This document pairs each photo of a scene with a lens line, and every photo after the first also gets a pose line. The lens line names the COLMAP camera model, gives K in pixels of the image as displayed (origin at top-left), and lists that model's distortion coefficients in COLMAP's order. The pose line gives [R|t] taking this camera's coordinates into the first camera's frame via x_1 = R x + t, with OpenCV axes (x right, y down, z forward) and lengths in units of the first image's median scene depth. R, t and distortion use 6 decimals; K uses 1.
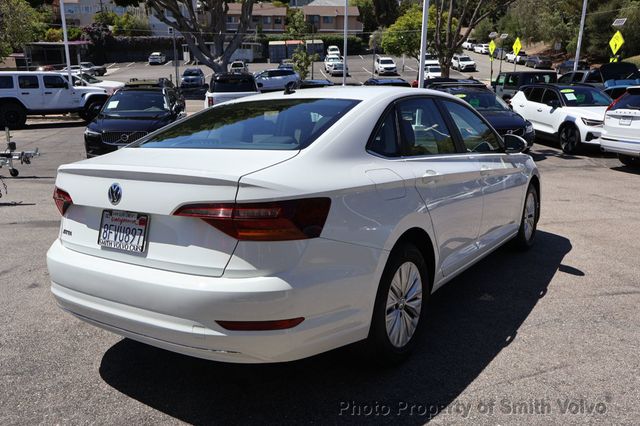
lens RADIAL K [[526.1, 0, 320.0], [0, 526.1, 213.0], [0, 0, 1]] dist [-0.003554, -0.010112]
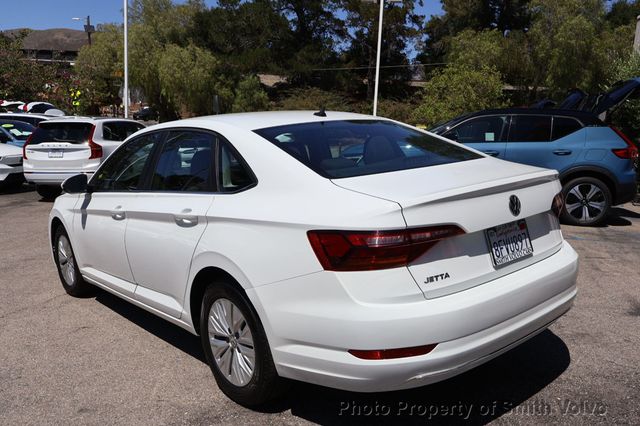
lens RADIAL K [[551.1, 0, 320.0], [0, 551.1, 213.0], [0, 0, 1]] dist [-0.000007, 0.002099]
pose [[0.275836, -0.143810, 0.950386, -1.520695], [0.217787, 0.972381, 0.083929, -0.195147], [-0.936207, 0.183831, 0.299537, 1.036495]]
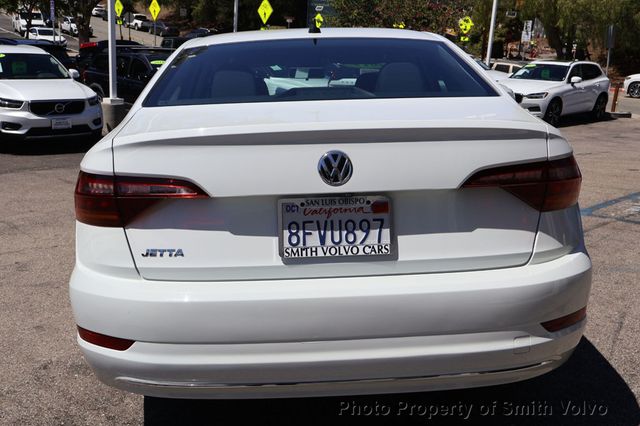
lens RADIAL K [[635.7, 0, 320.0], [0, 635.7, 213.0], [0, 0, 1]] dist [-0.002620, 0.009572]
pose [[0.814730, -0.114430, 0.568438, -0.837750], [0.111361, 0.992963, 0.040278, -0.016029], [-0.569047, 0.030486, 0.821740, 0.395025]]
